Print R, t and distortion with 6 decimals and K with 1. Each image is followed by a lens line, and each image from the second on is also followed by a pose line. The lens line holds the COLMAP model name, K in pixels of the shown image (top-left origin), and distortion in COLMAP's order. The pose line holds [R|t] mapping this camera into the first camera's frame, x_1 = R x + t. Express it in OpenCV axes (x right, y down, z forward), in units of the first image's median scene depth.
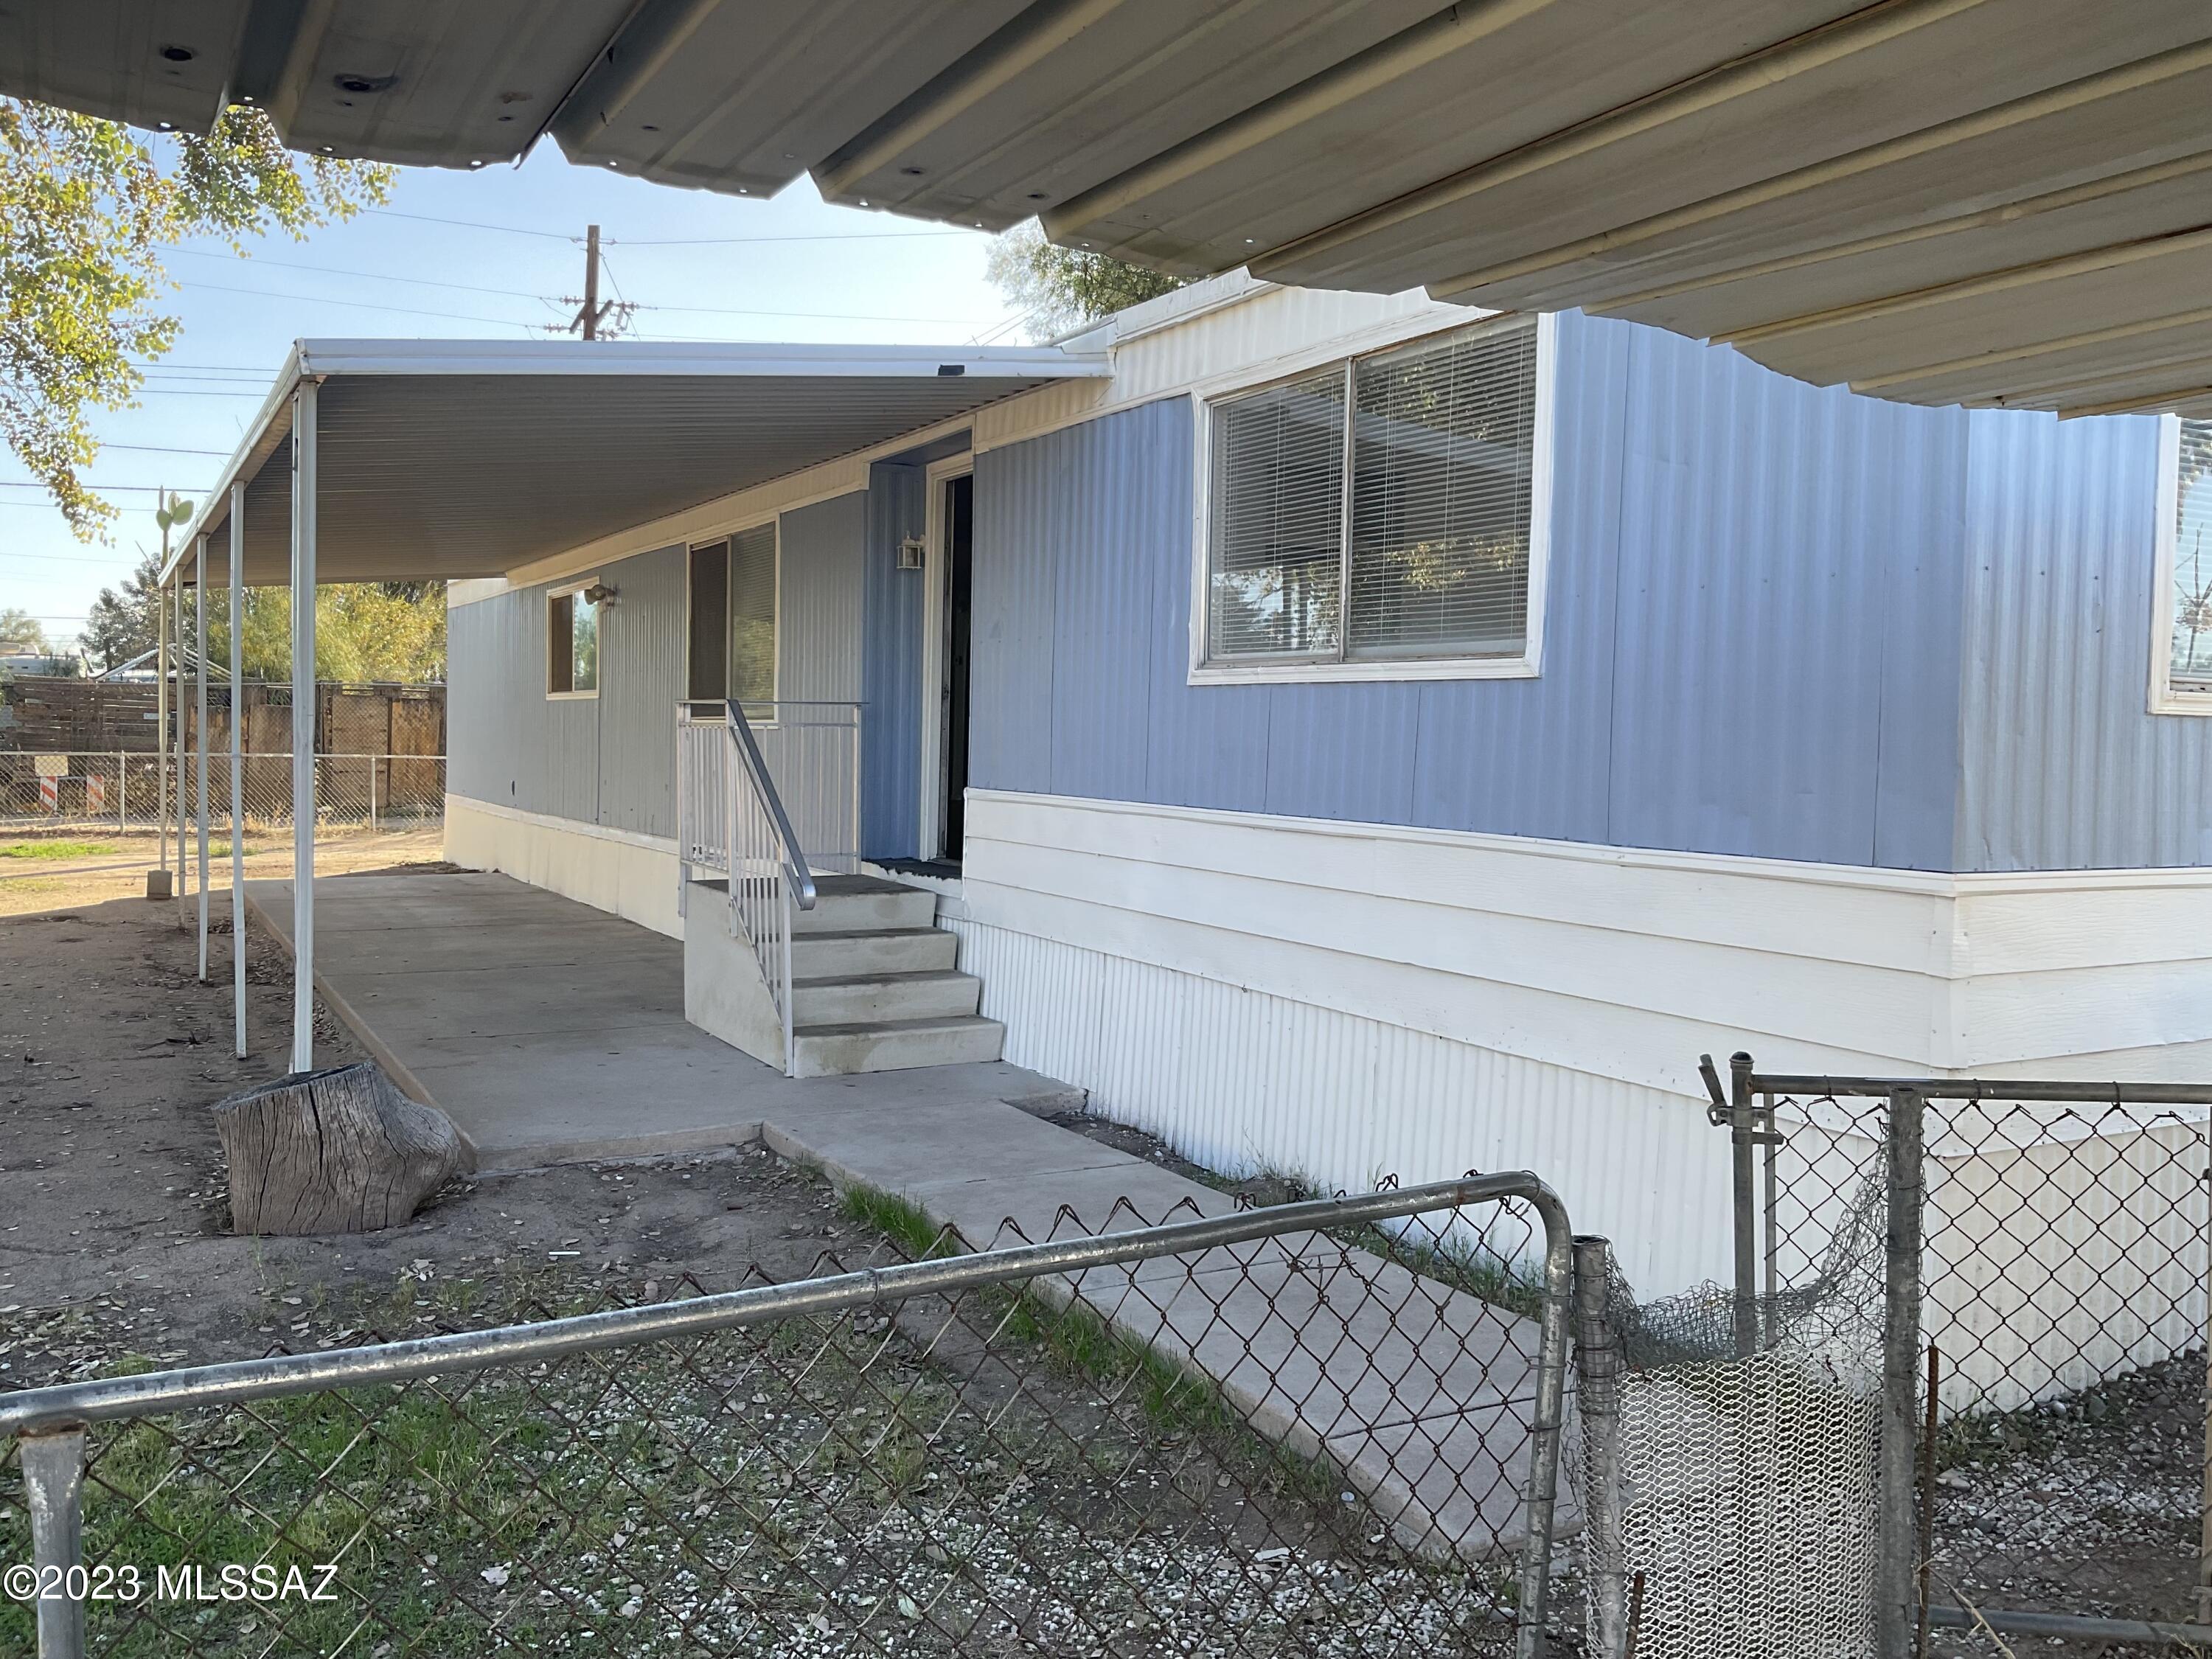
lens RADIAL K [[1841.9, 0, 1106.0], [0, 1841.9, 829.5], [0, 0, 1]] dist [0.115675, -0.168342]
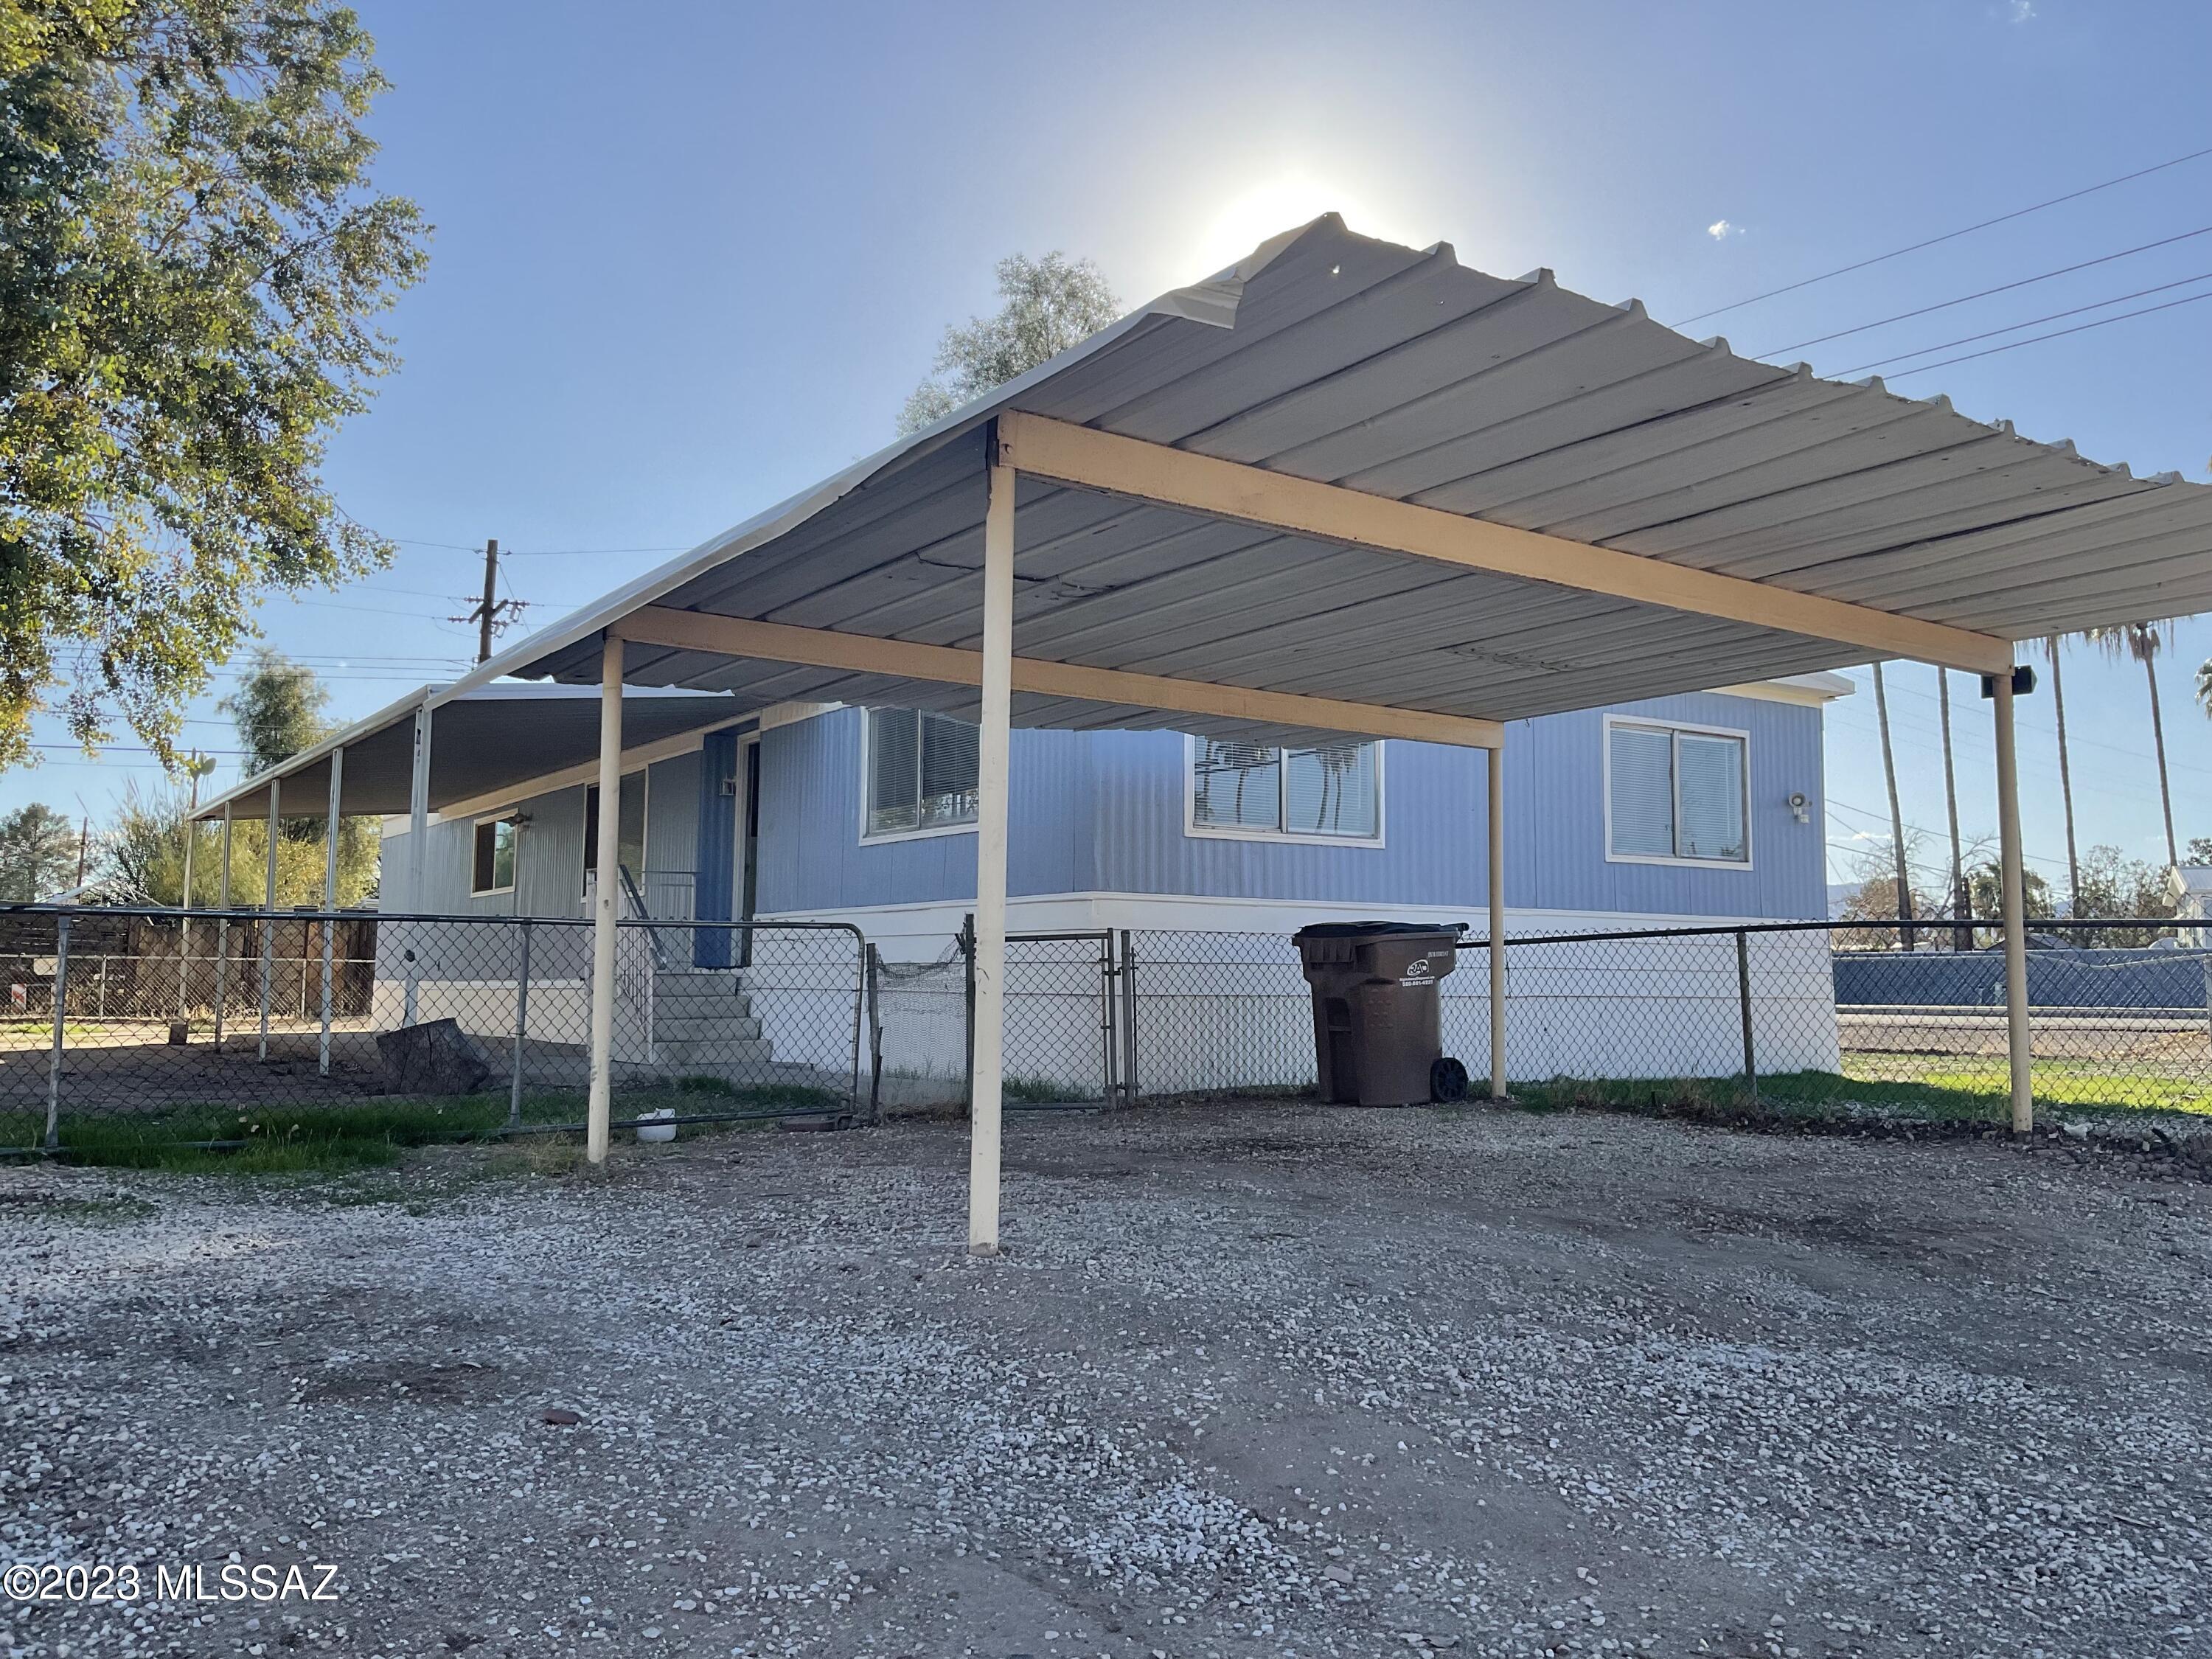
lens RADIAL K [[1841.9, 0, 1106.0], [0, 1841.9, 829.5], [0, 0, 1]] dist [0.115675, -0.168342]
pose [[0.996977, -0.002063, 0.077666, 0.086095], [0.012633, 0.990648, -0.135853, 0.098993], [-0.076659, 0.136423, 0.987680, -0.554517]]
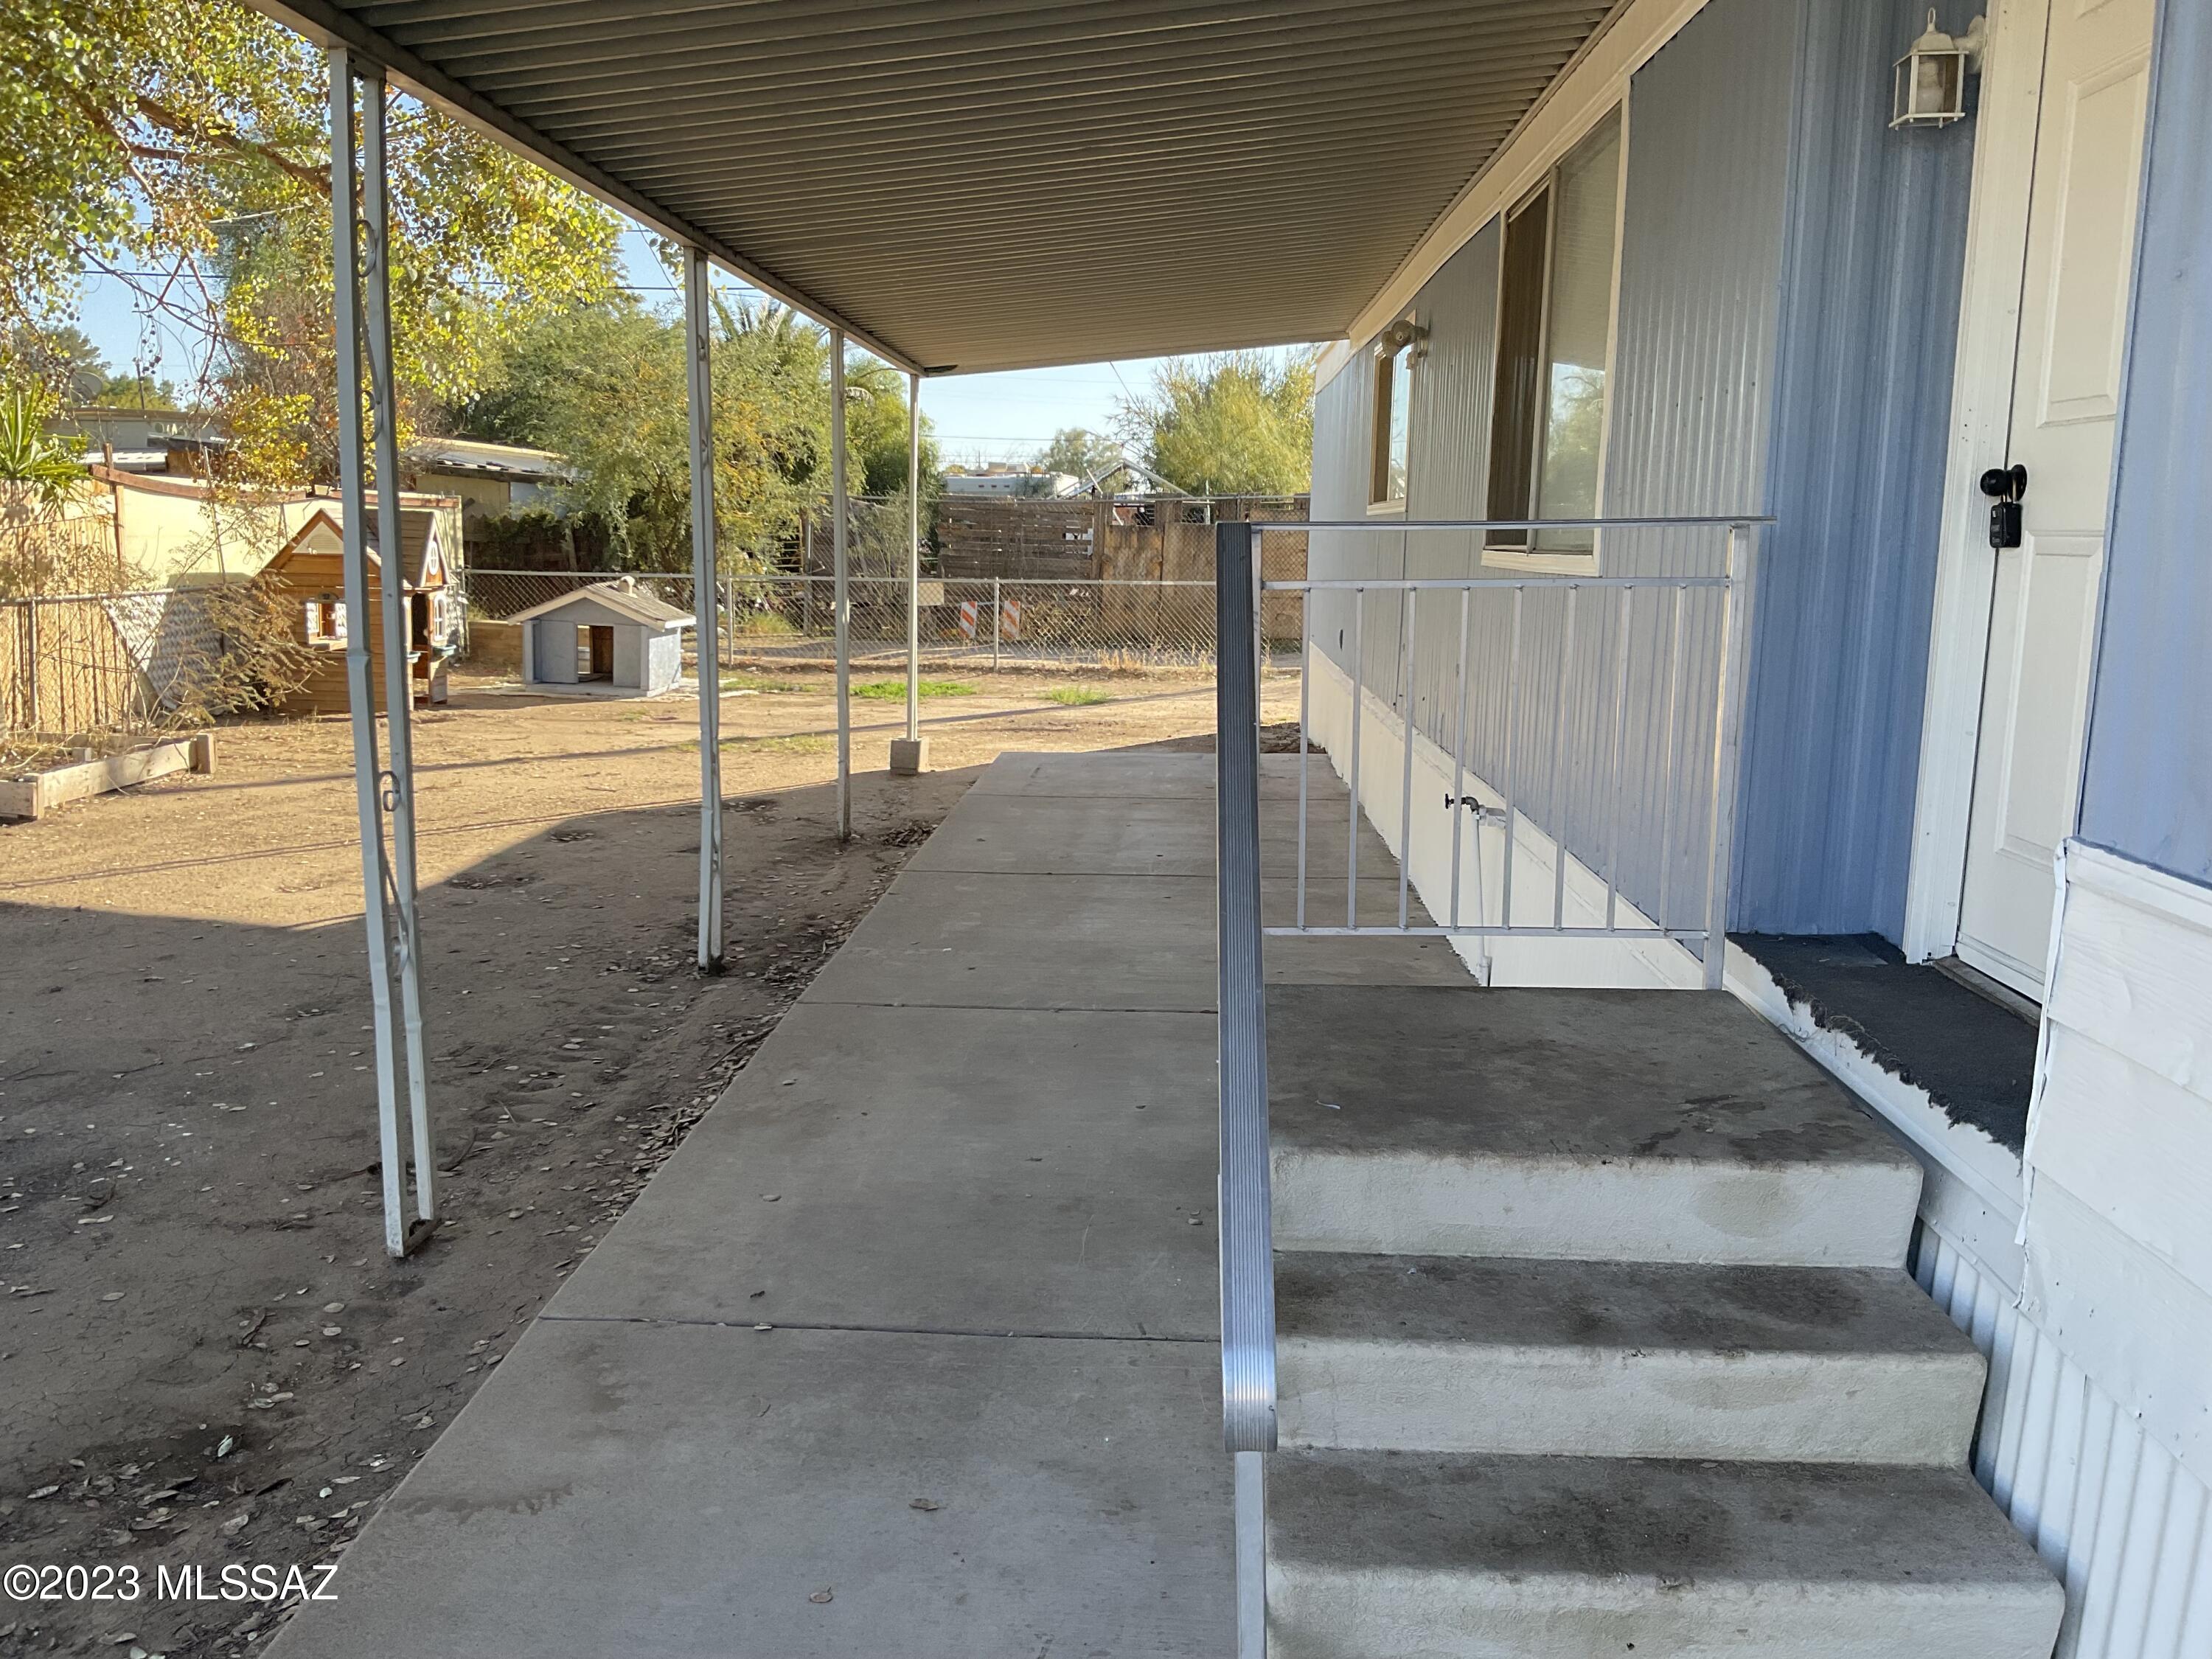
lens RADIAL K [[1841.9, 0, 1106.0], [0, 1841.9, 829.5], [0, 0, 1]] dist [0.115675, -0.168342]
pose [[0.858030, 0.075621, -0.508002, -0.039252], [-0.023359, 0.993823, 0.108486, -0.034841], [0.513068, -0.081218, 0.854497, 0.477670]]
